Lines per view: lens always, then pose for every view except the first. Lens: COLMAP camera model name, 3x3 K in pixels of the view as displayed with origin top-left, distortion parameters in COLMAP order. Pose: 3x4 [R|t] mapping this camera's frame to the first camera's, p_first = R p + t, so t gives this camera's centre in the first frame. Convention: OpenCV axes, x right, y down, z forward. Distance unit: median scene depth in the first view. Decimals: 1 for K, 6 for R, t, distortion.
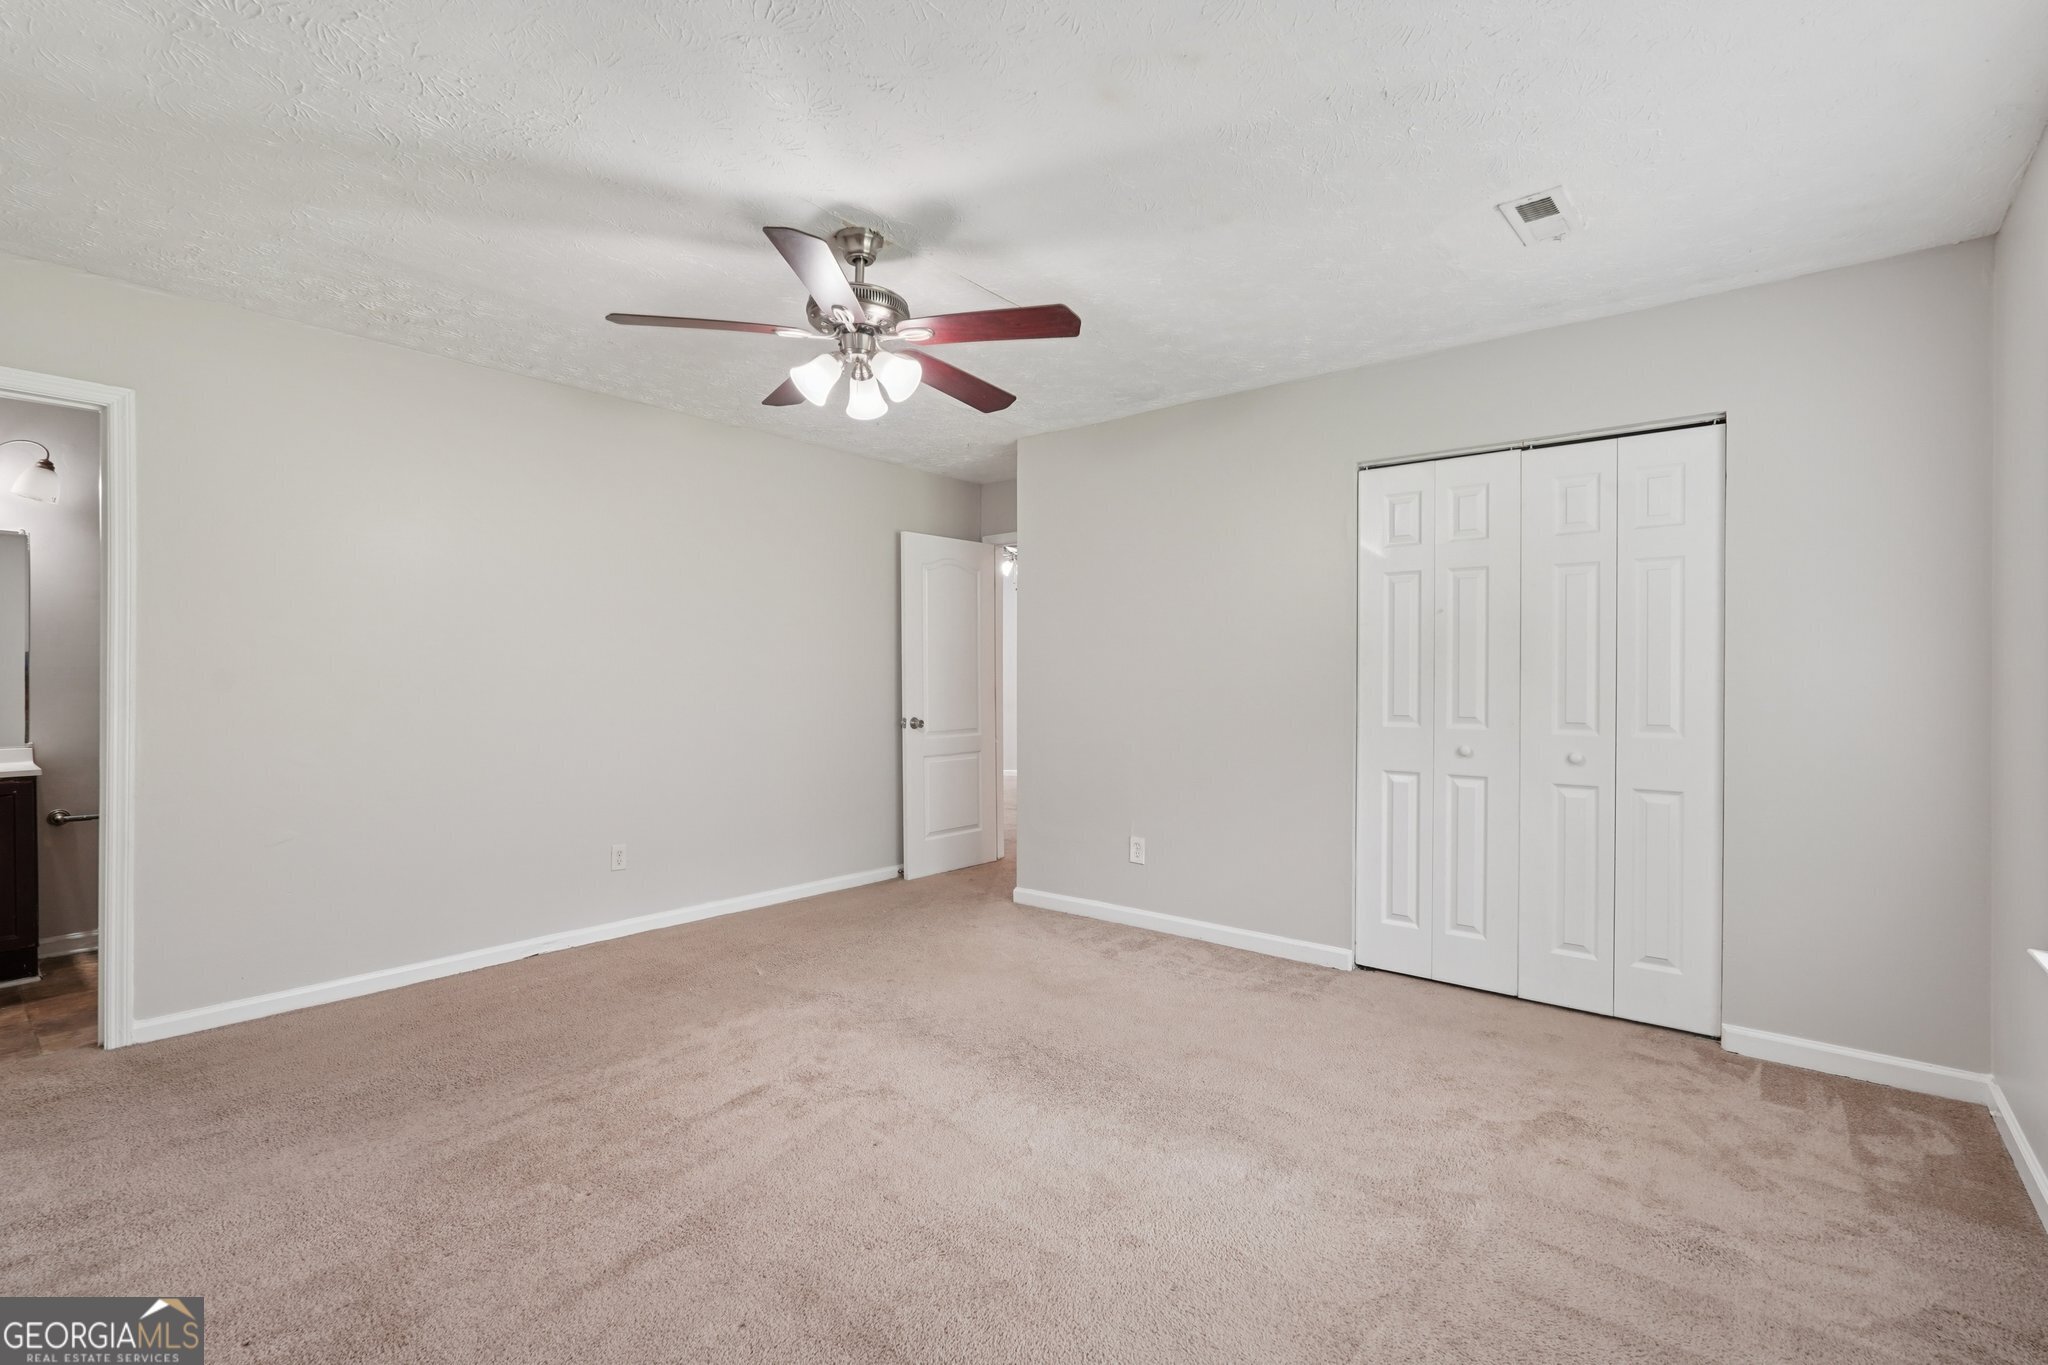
lens RADIAL K [[931.3, 0, 1021.7], [0, 931.3, 690.0], [0, 0, 1]] dist [-0.007398, 0.006414]
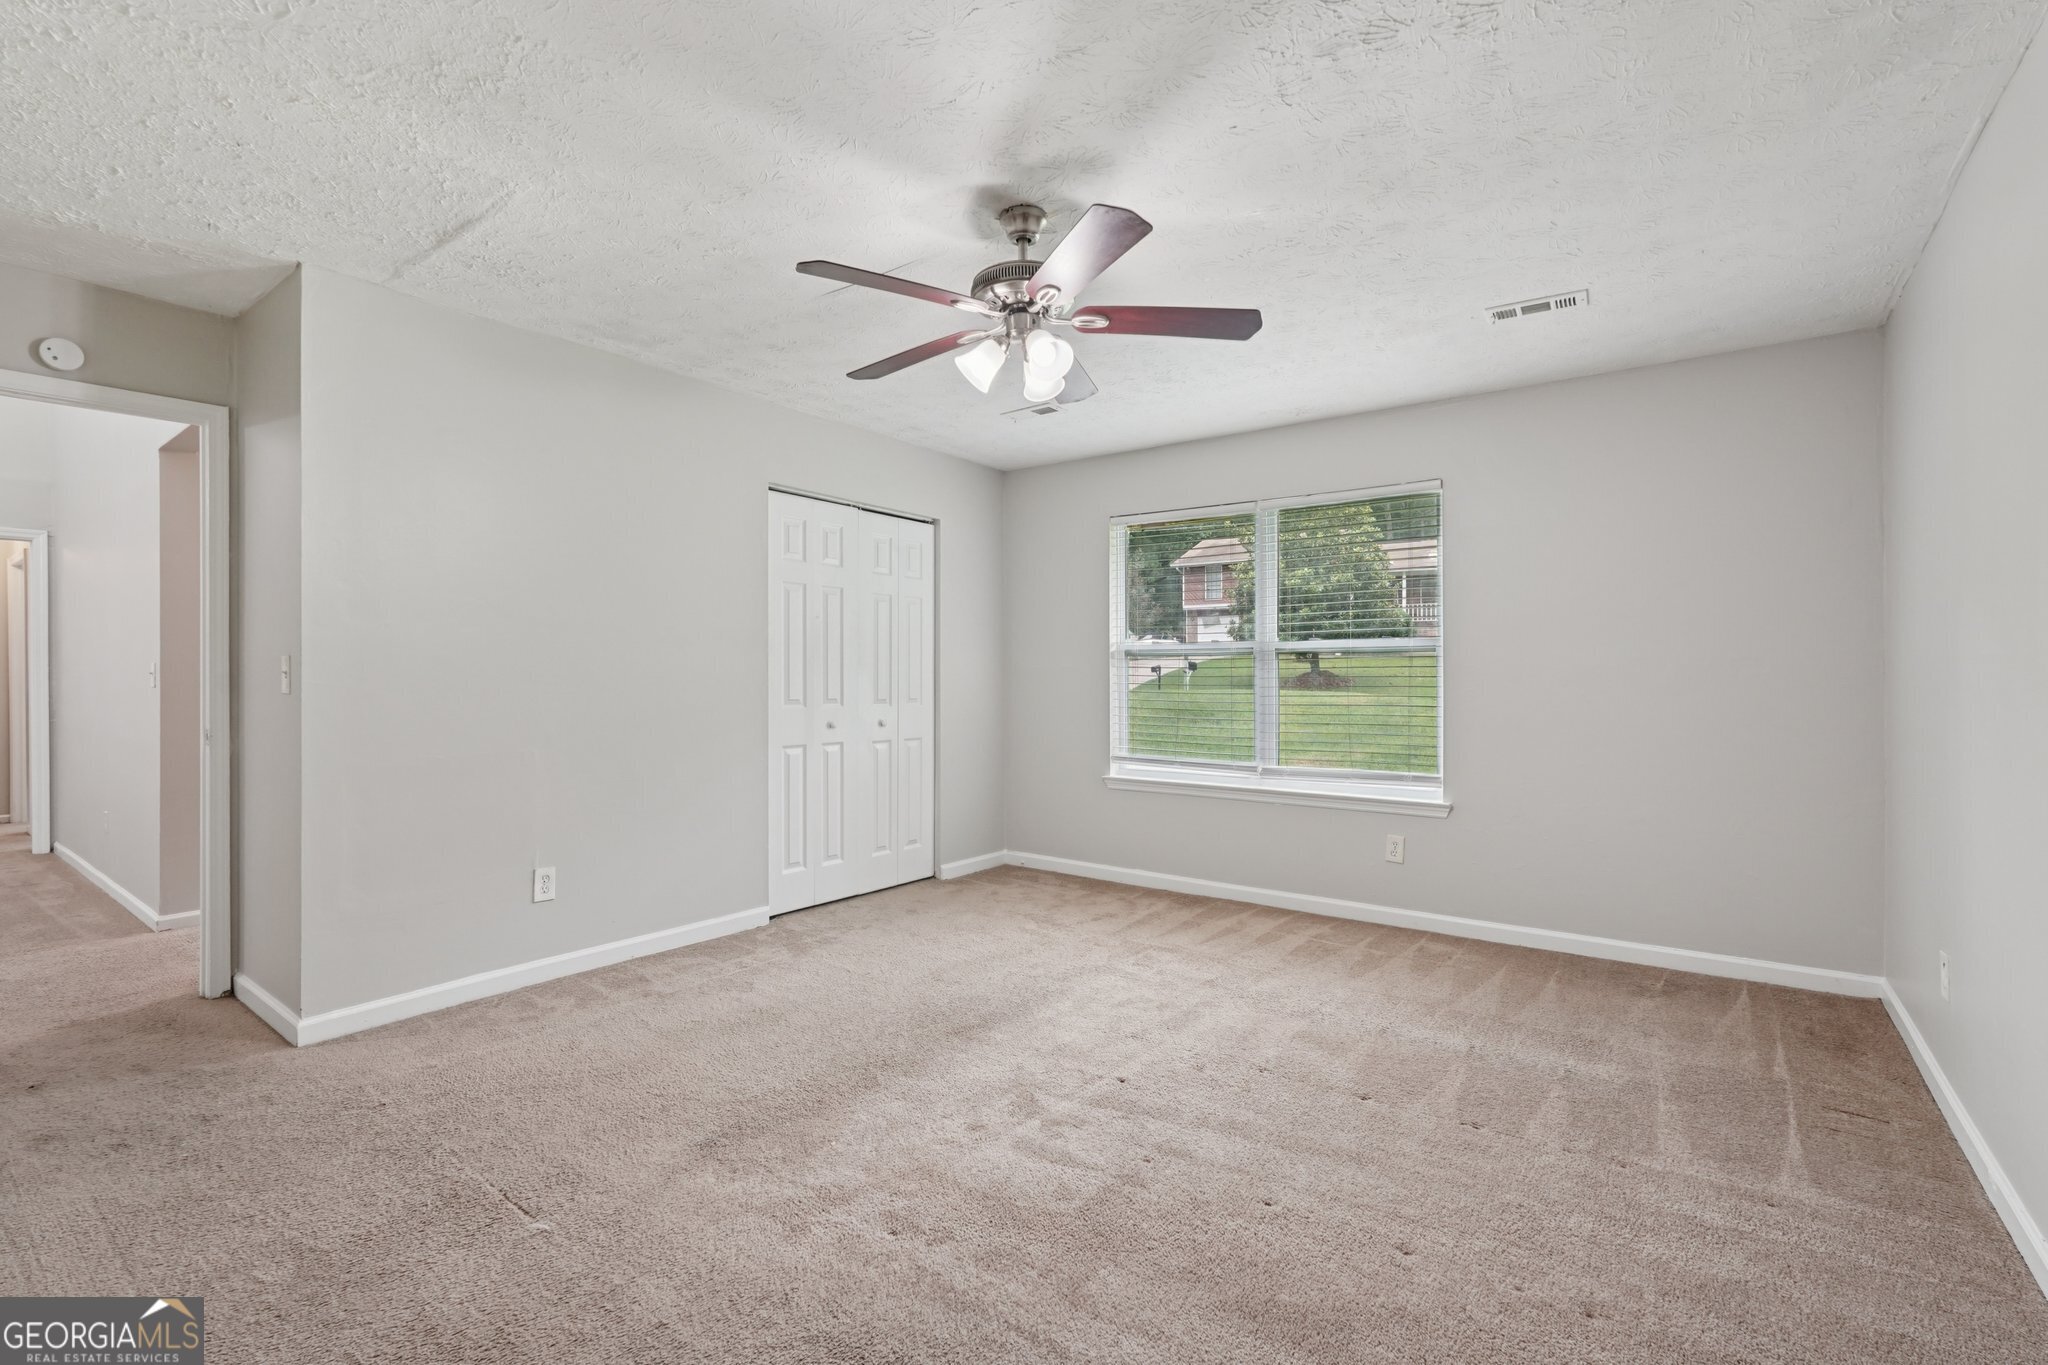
lens RADIAL K [[931.3, 0, 1018.4], [0, 931.3, 679.4], [0, 0, 1]] dist [-0.007398, 0.006414]
pose [[-0.050462, -0.006720, 0.998703, -0.843487], [0.012485, 0.999895, 0.007359, -0.004500], [-0.998648, 0.012840, -0.050373, 0.780554]]
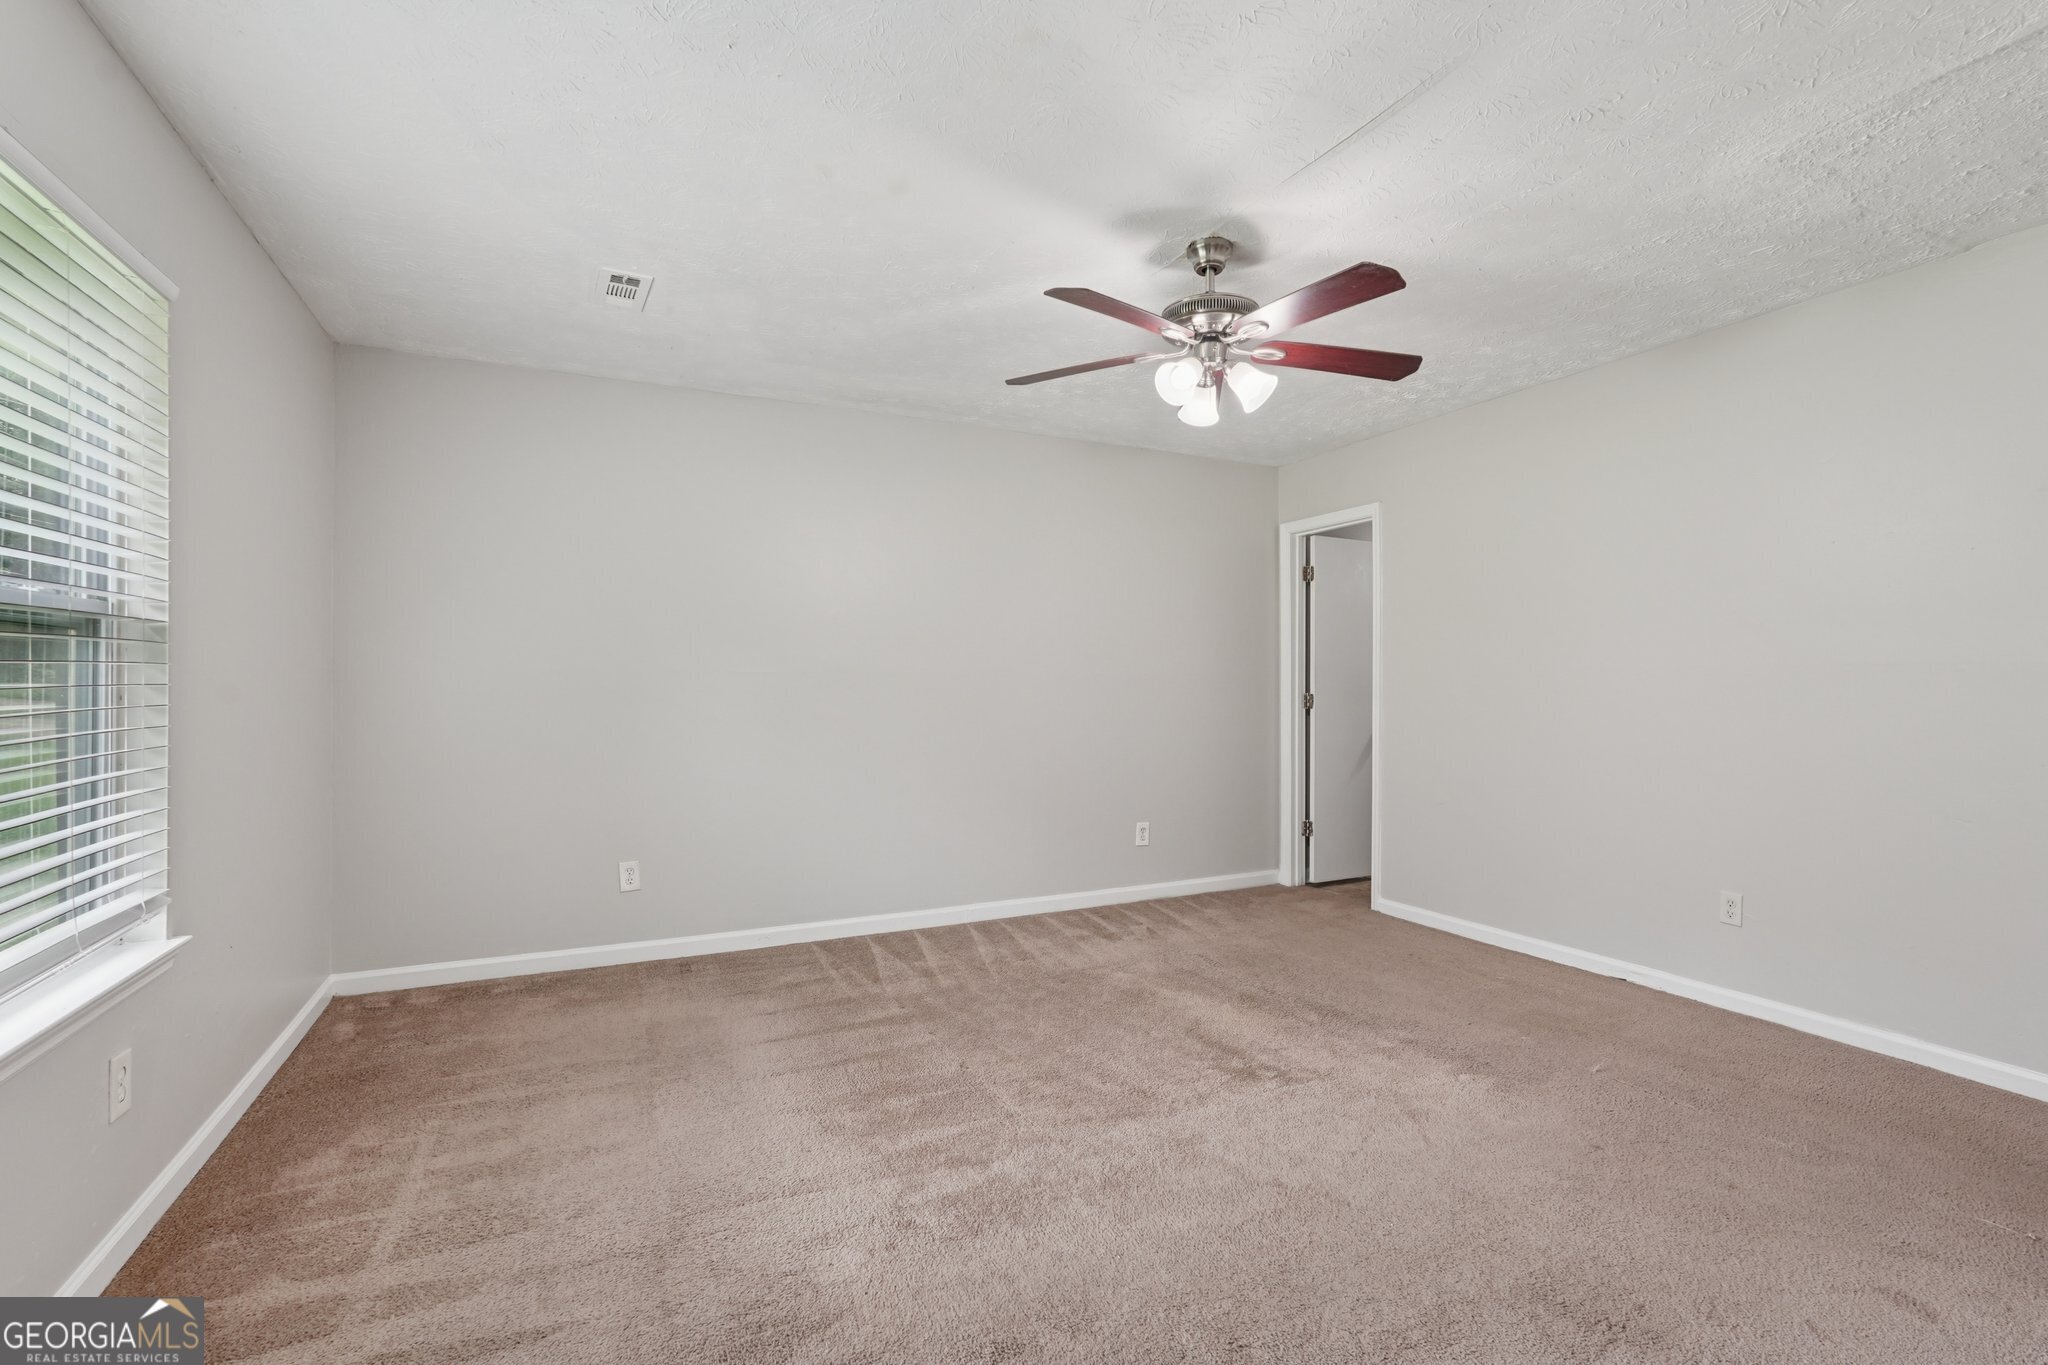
lens RADIAL K [[931.3, 0, 1025.3], [0, 931.3, 675.6], [0, 0, 1]] dist [-0.007398, 0.006414]
pose [[-0.400531, -0.010213, -0.916226, 0.618841], [-0.016736, 0.999853, -0.003829, -0.003844], [0.916130, 0.013800, -0.400643, 0.902888]]
